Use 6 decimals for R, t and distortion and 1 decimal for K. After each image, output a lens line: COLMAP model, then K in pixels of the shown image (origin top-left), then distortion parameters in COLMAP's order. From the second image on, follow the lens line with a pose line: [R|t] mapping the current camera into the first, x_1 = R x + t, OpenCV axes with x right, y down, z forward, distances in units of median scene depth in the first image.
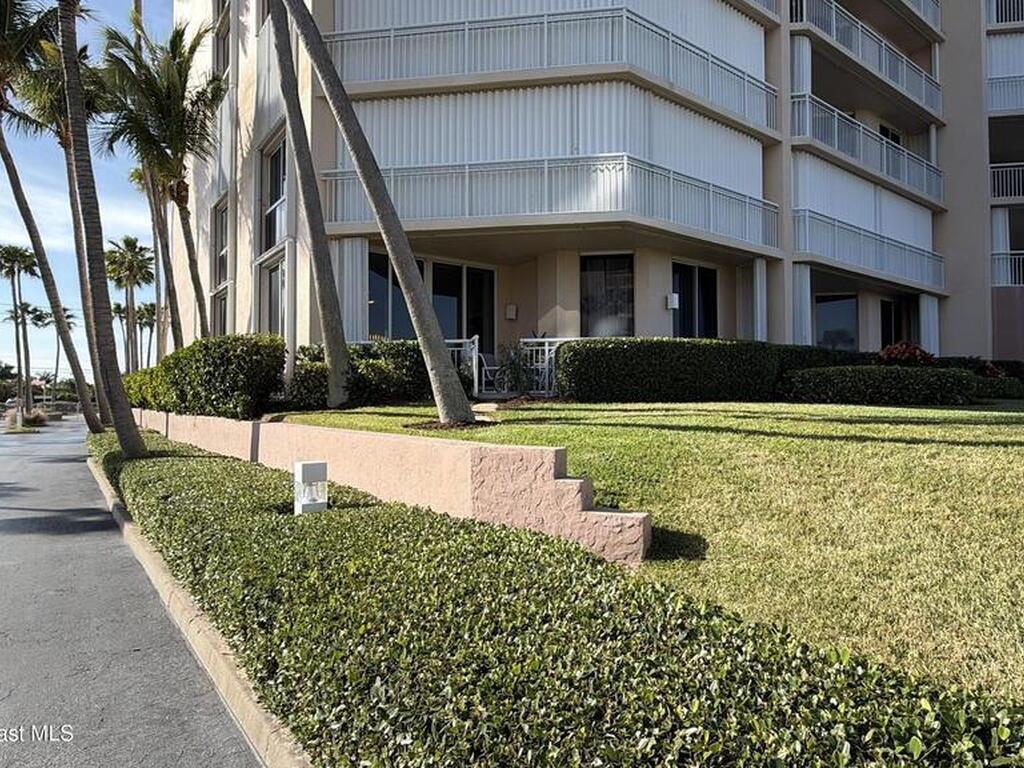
lens RADIAL K [[615.8, 0, 512.0], [0, 615.8, 384.0], [0, 0, 1]] dist [0.000009, -0.000011]
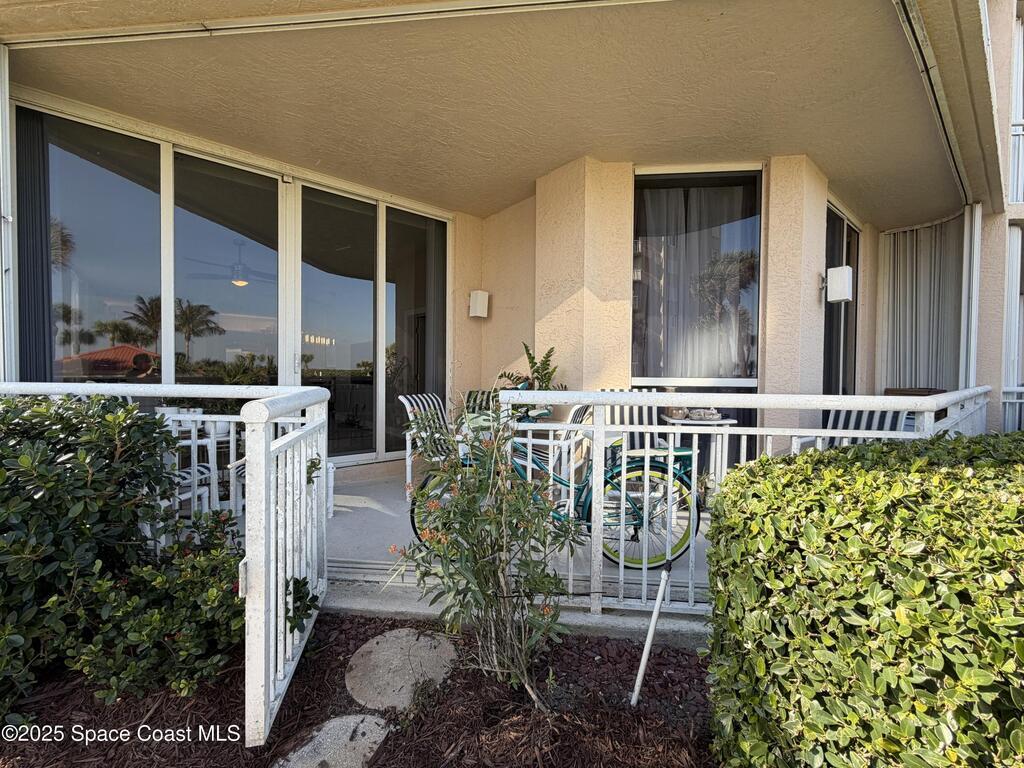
lens RADIAL K [[413.6, 0, 505.7], [0, 413.6, 383.0], [0, 0, 1]] dist [-0.000823, -0.000051]
pose [[0.999092, 0.010634, 0.041247, 0.007209], [-0.012309, 0.999101, 0.040562, -0.070973], [-0.040779, -0.041033, 0.998325, 0.702075]]
